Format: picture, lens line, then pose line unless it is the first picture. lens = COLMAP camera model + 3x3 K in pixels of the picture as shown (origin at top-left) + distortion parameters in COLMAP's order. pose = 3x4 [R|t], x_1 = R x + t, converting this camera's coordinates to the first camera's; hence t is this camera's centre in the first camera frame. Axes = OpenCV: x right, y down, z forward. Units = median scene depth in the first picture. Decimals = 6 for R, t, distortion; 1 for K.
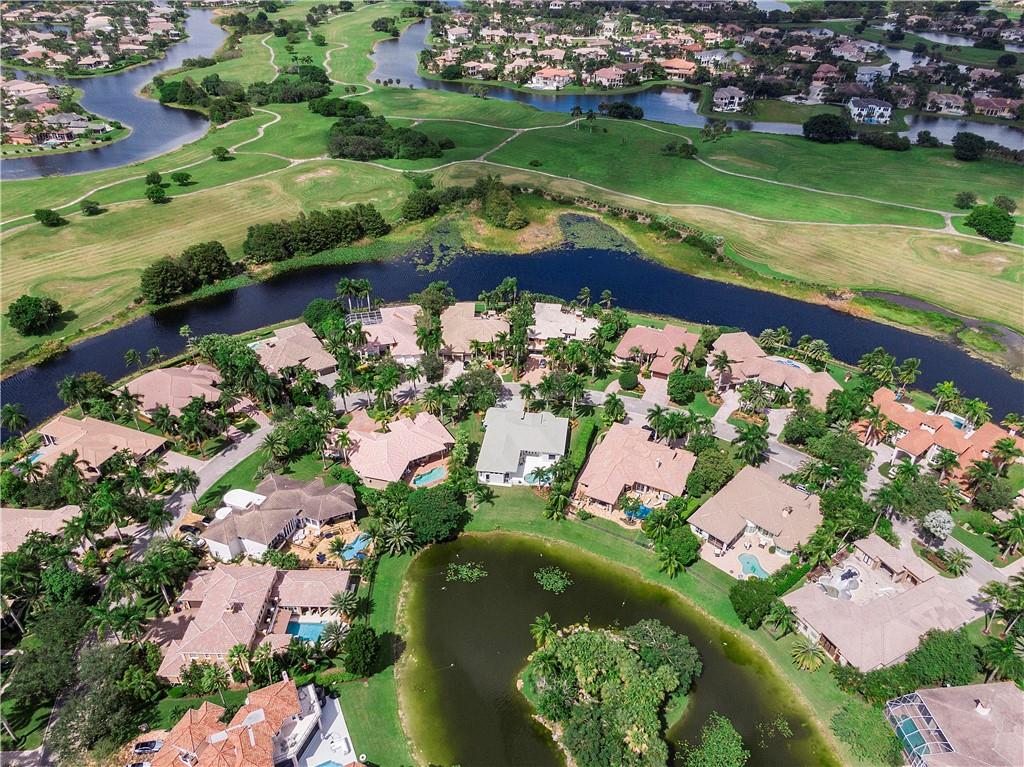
lens RADIAL K [[731.6, 0, 512.0], [0, 731.6, 383.5], [0, 0, 1]] dist [0.038521, -0.059229]
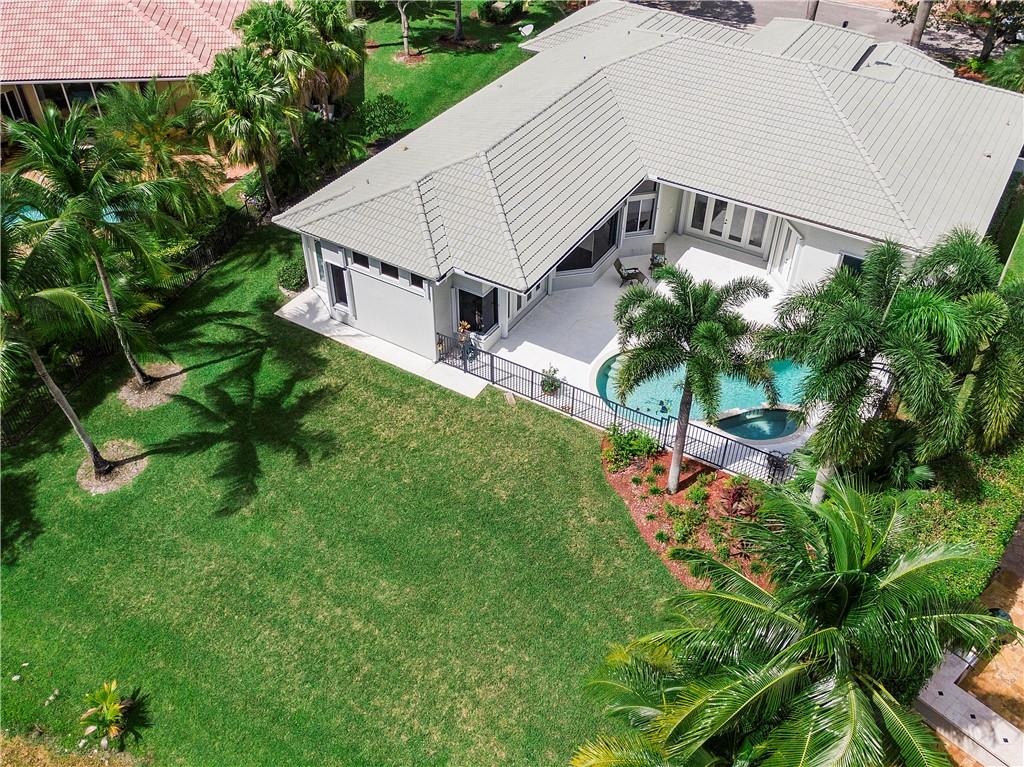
lens RADIAL K [[906.6, 0, 512.0], [0, 906.6, 383.5], [0, 0, 1]] dist [0.013128, 0.011186]
pose [[0.916426, 0.259990, -0.304251, 0.052798], [-0.224938, 0.963413, 0.145731, 0.112149], [0.331008, -0.065114, 0.941379, 0.841749]]
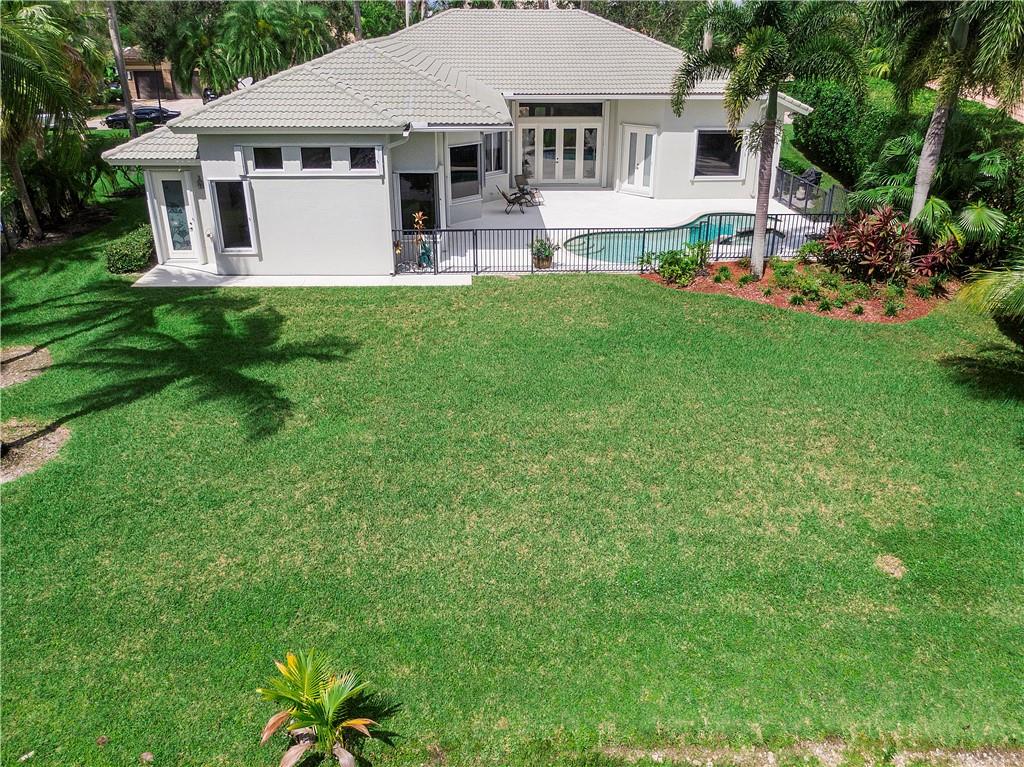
lens RADIAL K [[820.1, 0, 512.0], [0, 820.1, 383.5], [0, 0, 1]] dist [0.009033, -0.005072]
pose [[0.984412, -0.077961, 0.157657, -0.014464], [0.104347, 0.980470, -0.166705, 0.172365], [-0.141582, 0.180558, 0.973321, 0.879469]]
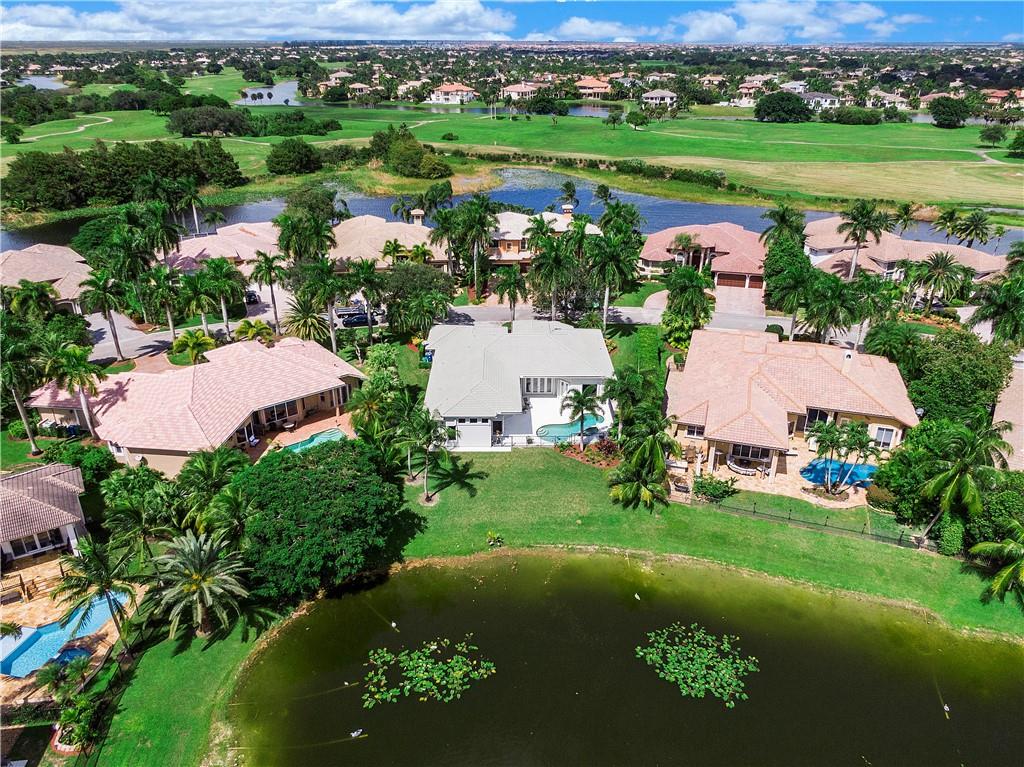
lens RADIAL K [[731.6, 0, 512.0], [0, 731.6, 383.5], [0, 0, 1]] dist [0.038521, -0.059229]
pose [[0.988575, -0.067684, 0.134682, -0.052725], [0.087486, 0.985257, -0.147018, 0.162014], [-0.122746, 0.157121, 0.979922, 0.584113]]
